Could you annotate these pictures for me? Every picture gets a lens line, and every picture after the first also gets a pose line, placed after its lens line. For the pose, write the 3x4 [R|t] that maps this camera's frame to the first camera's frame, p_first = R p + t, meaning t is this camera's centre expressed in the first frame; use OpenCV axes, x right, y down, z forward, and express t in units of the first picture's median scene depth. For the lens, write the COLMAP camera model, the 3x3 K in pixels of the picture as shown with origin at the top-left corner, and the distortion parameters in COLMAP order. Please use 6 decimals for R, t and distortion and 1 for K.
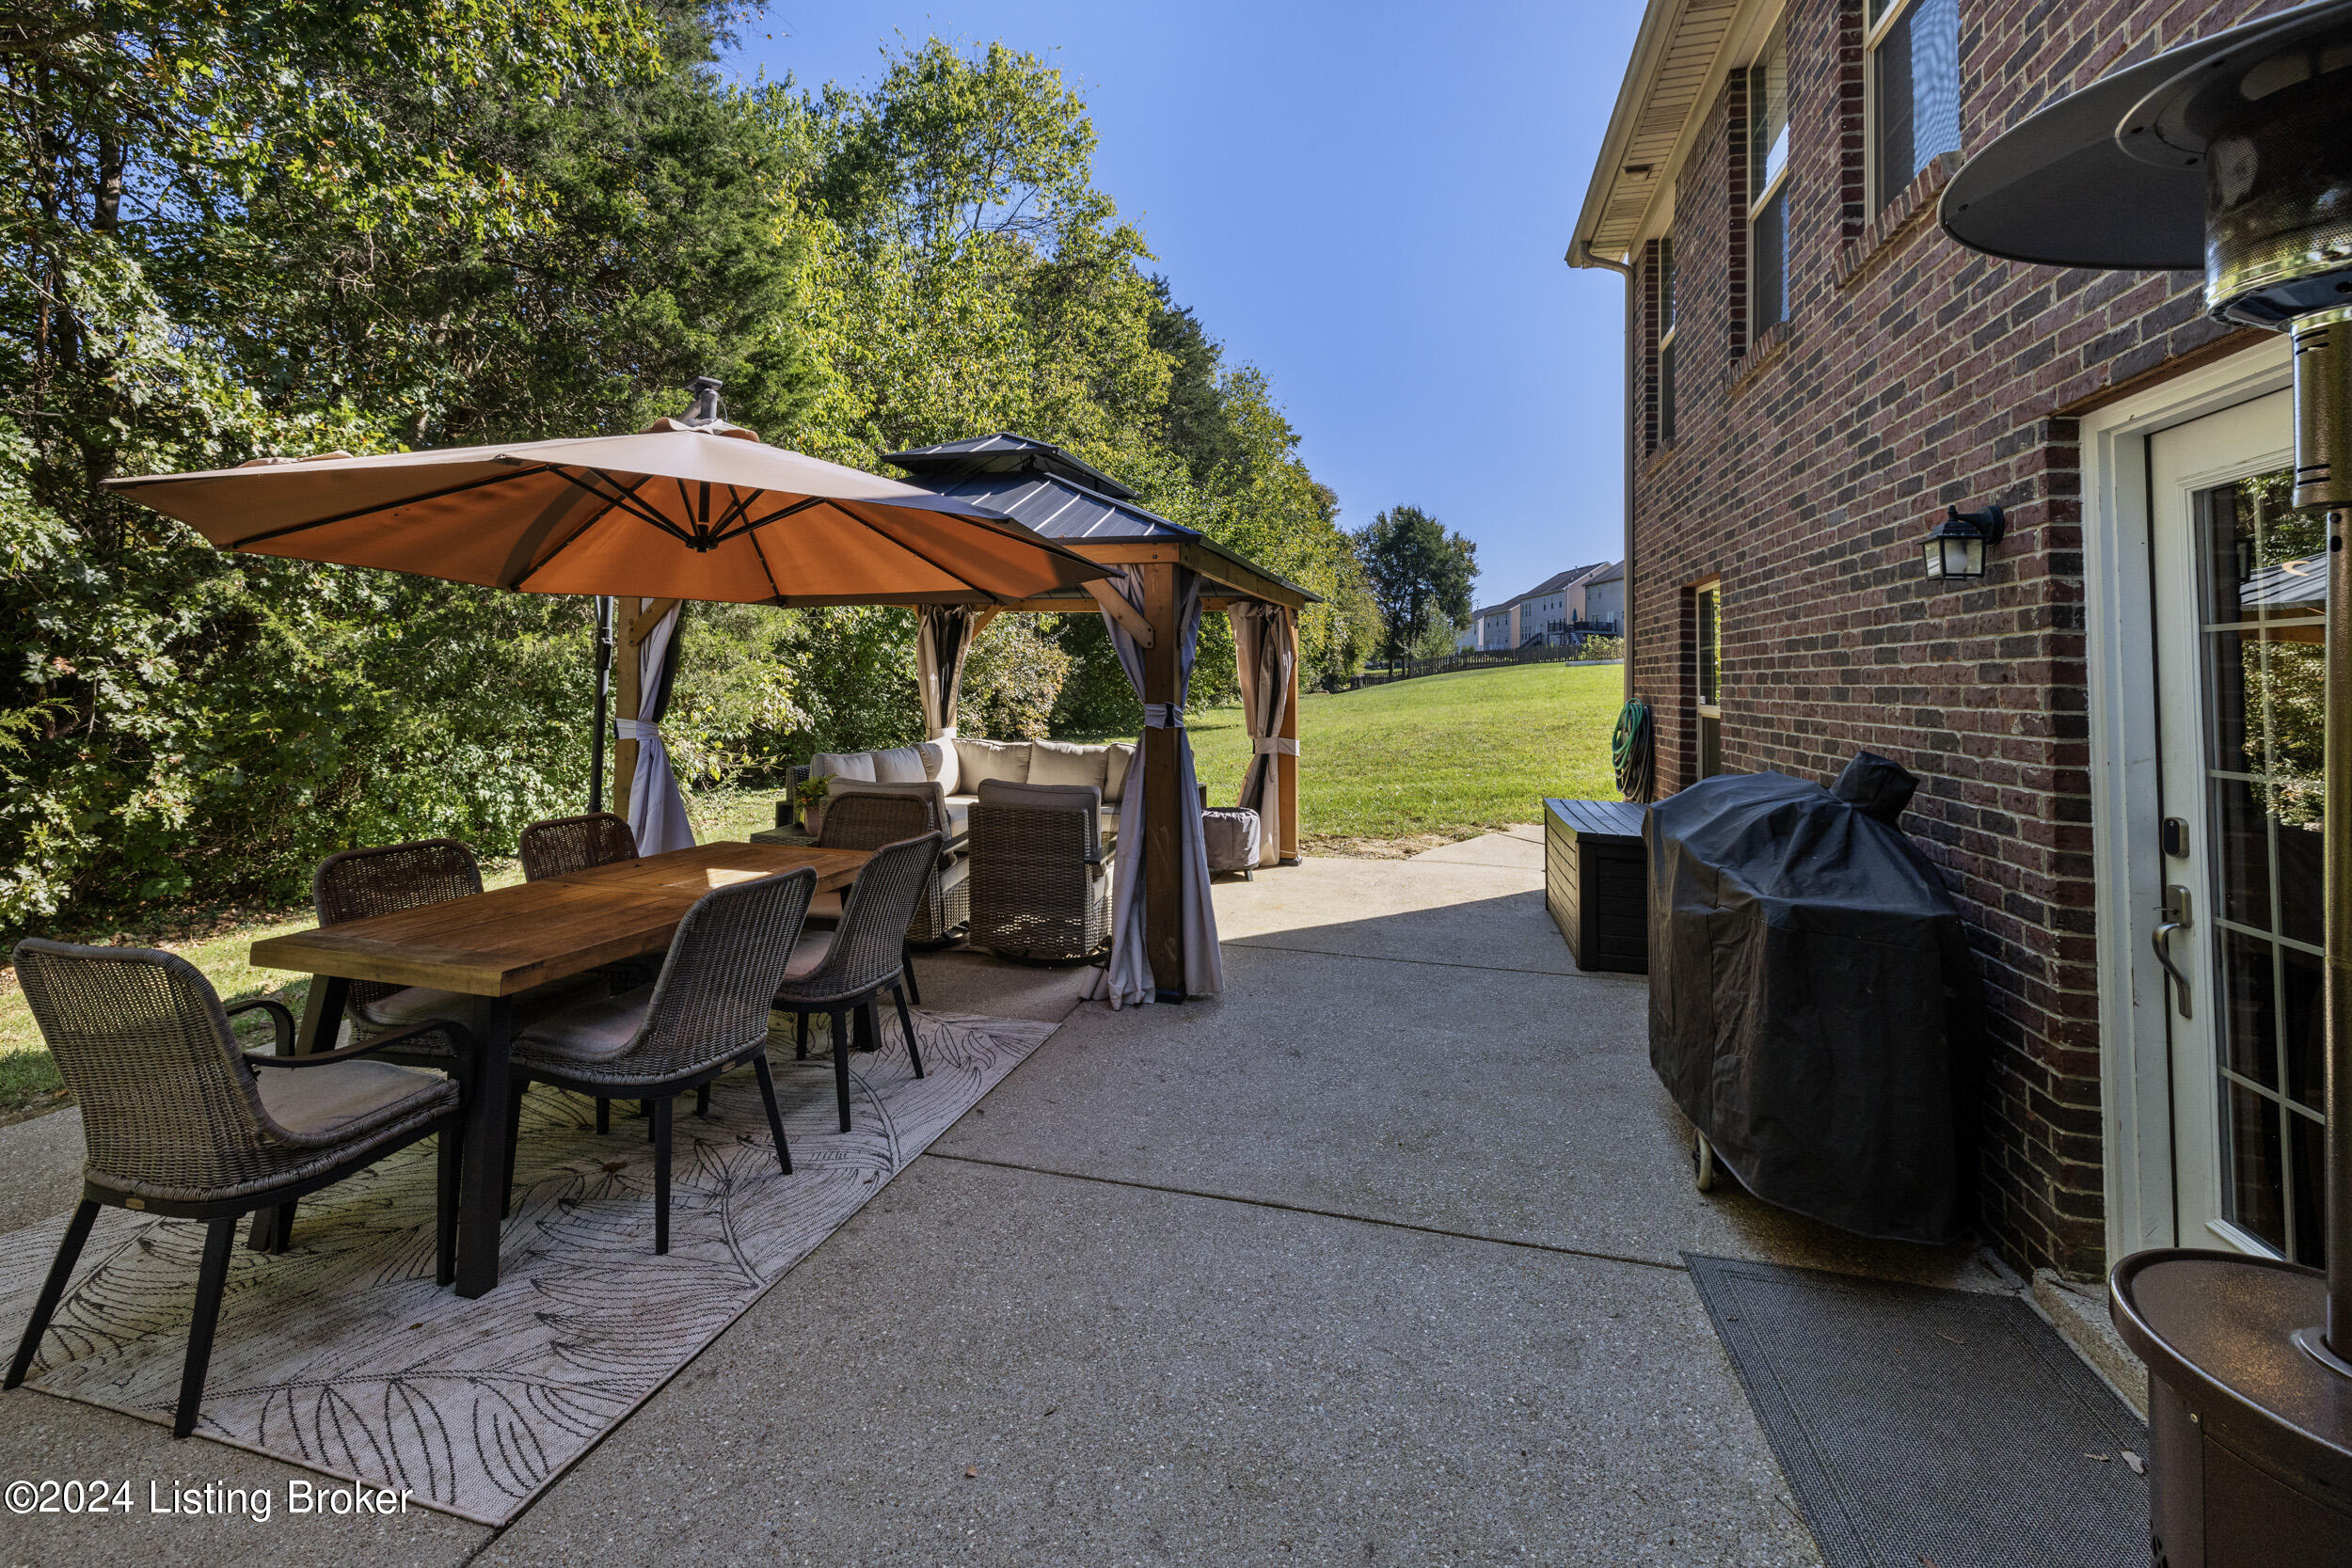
lens RADIAL K [[1027.0, 0, 1170.6], [0, 1027.0, 680.1], [0, 0, 1]] dist [0.000065, 0.000000]
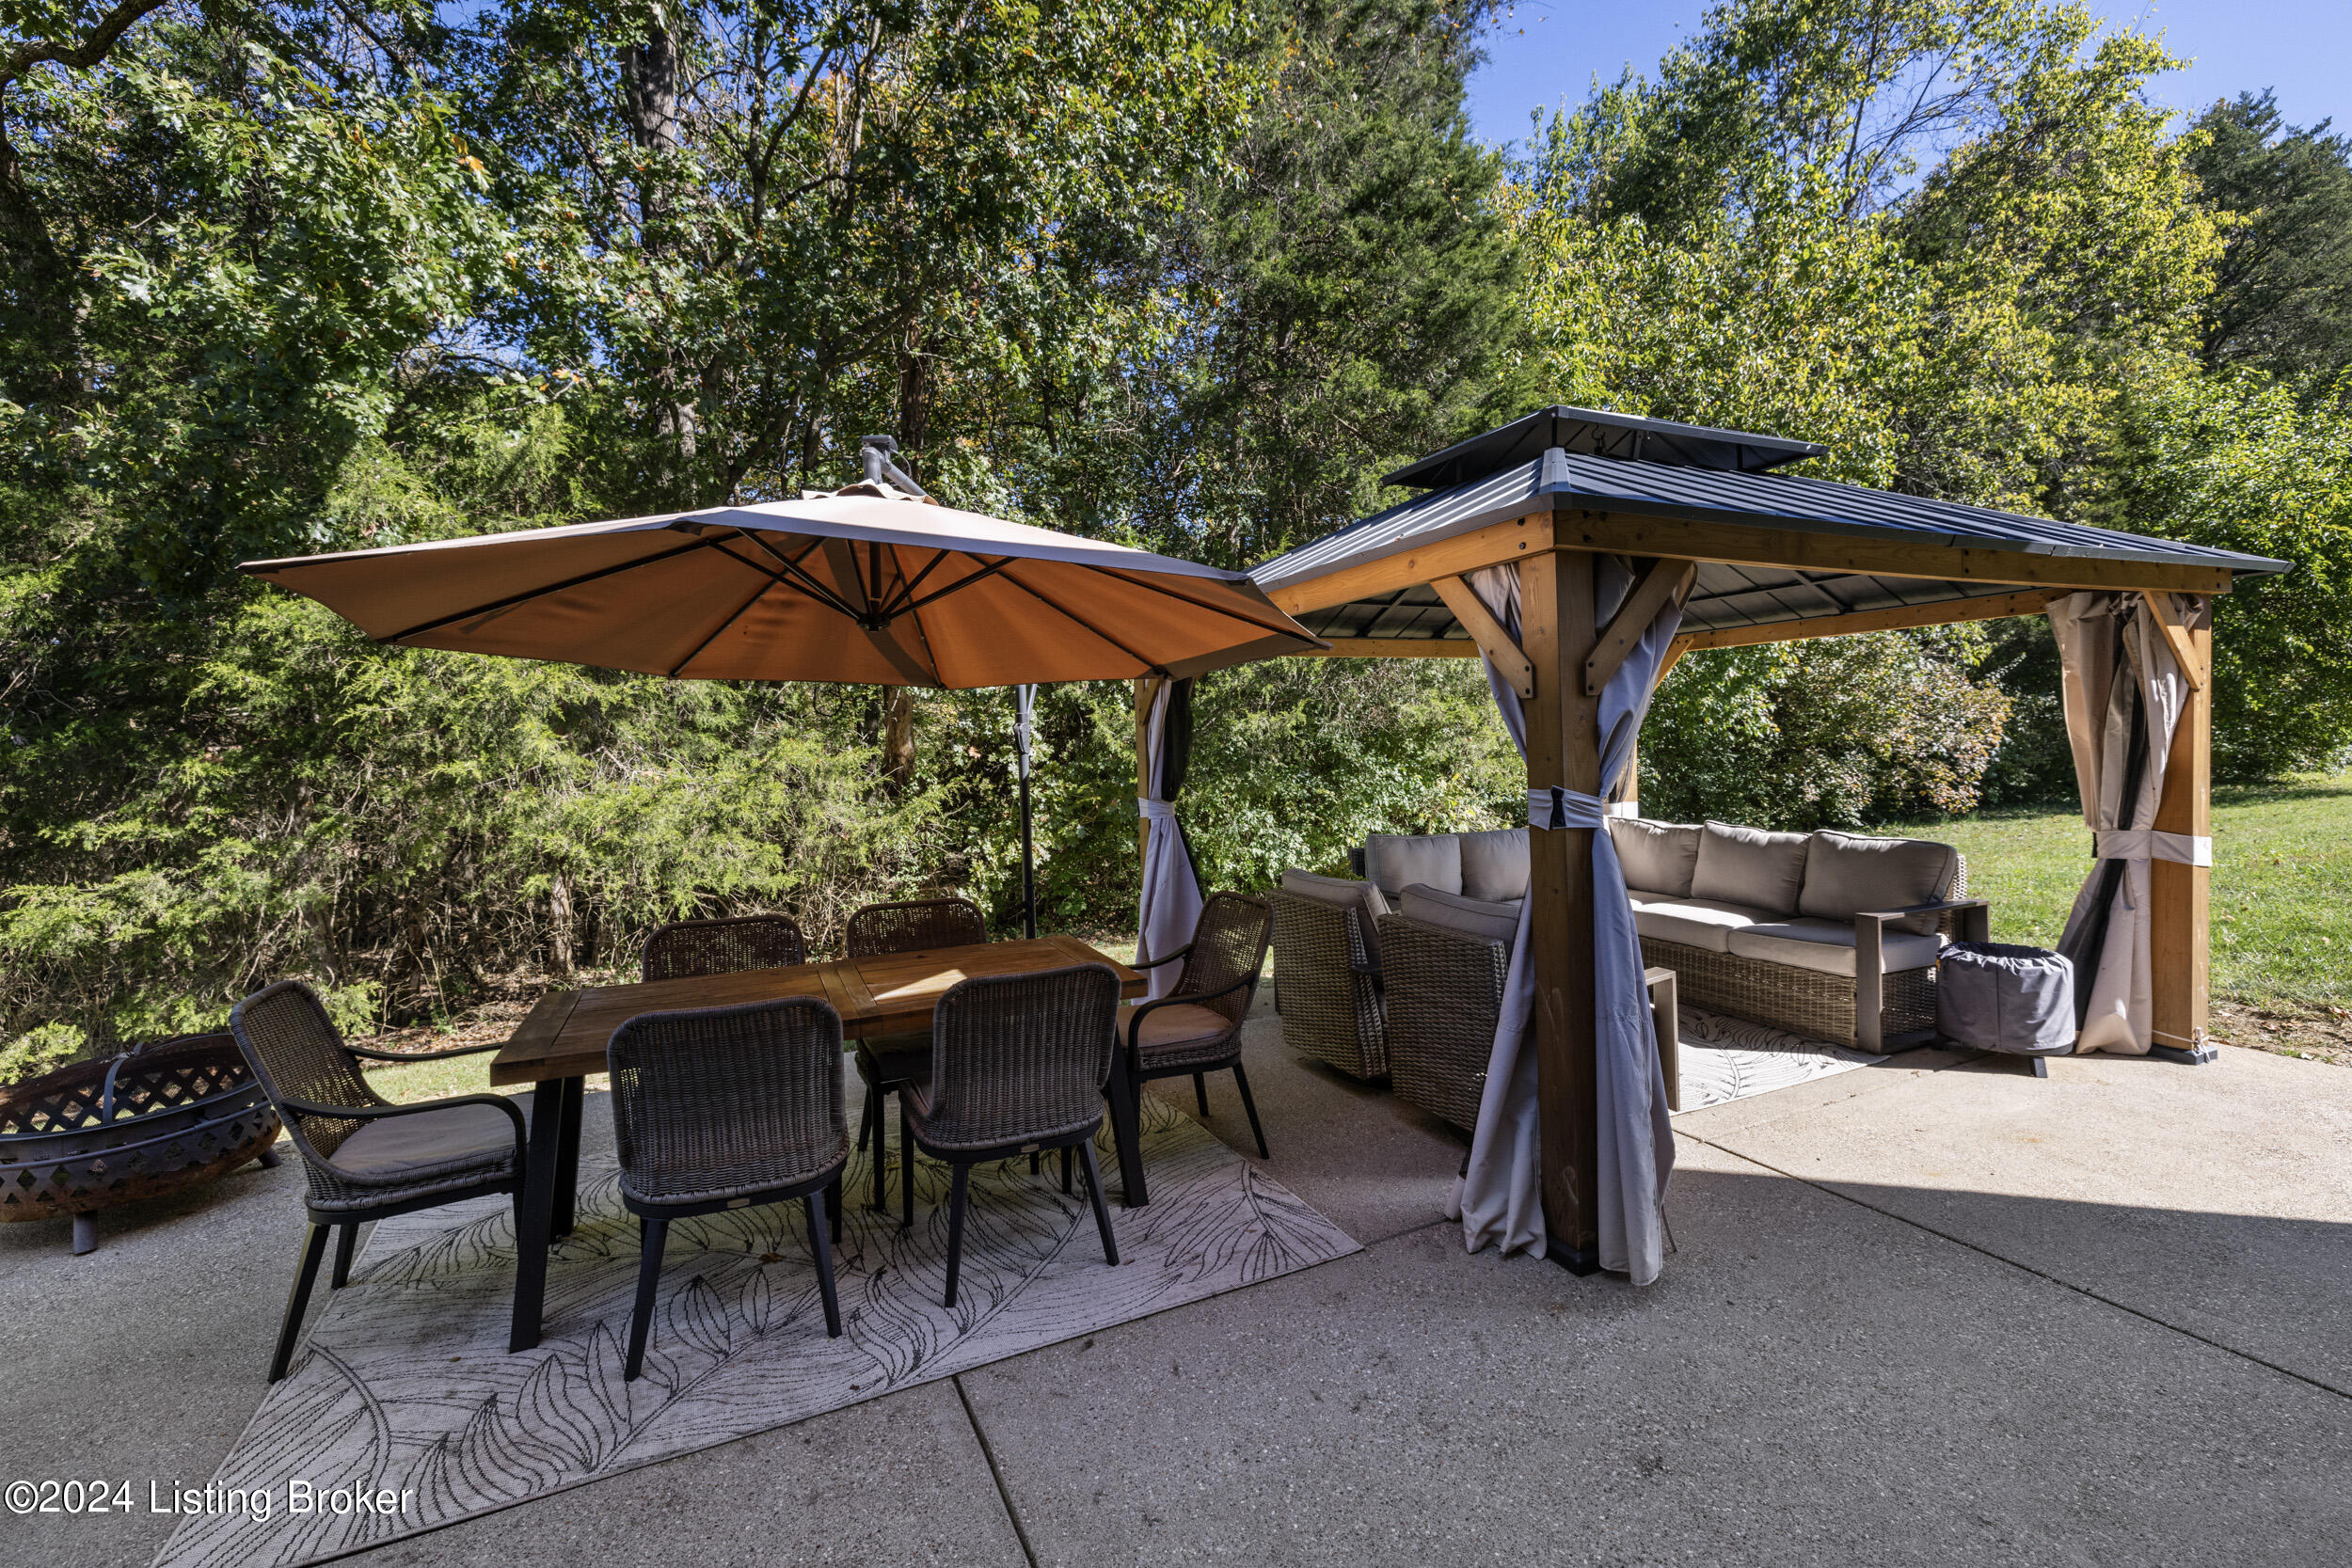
lens RADIAL K [[1004.8, 0, 1178.6], [0, 1004.8, 824.7], [0, 0, 1]] dist [0.000039, 0.000595]
pose [[0.662923, 0.030213, -0.748078, 0.171250], [0.032179, 0.997112, 0.068786, -0.002094], [0.747996, -0.069672, 0.660036, 0.257814]]
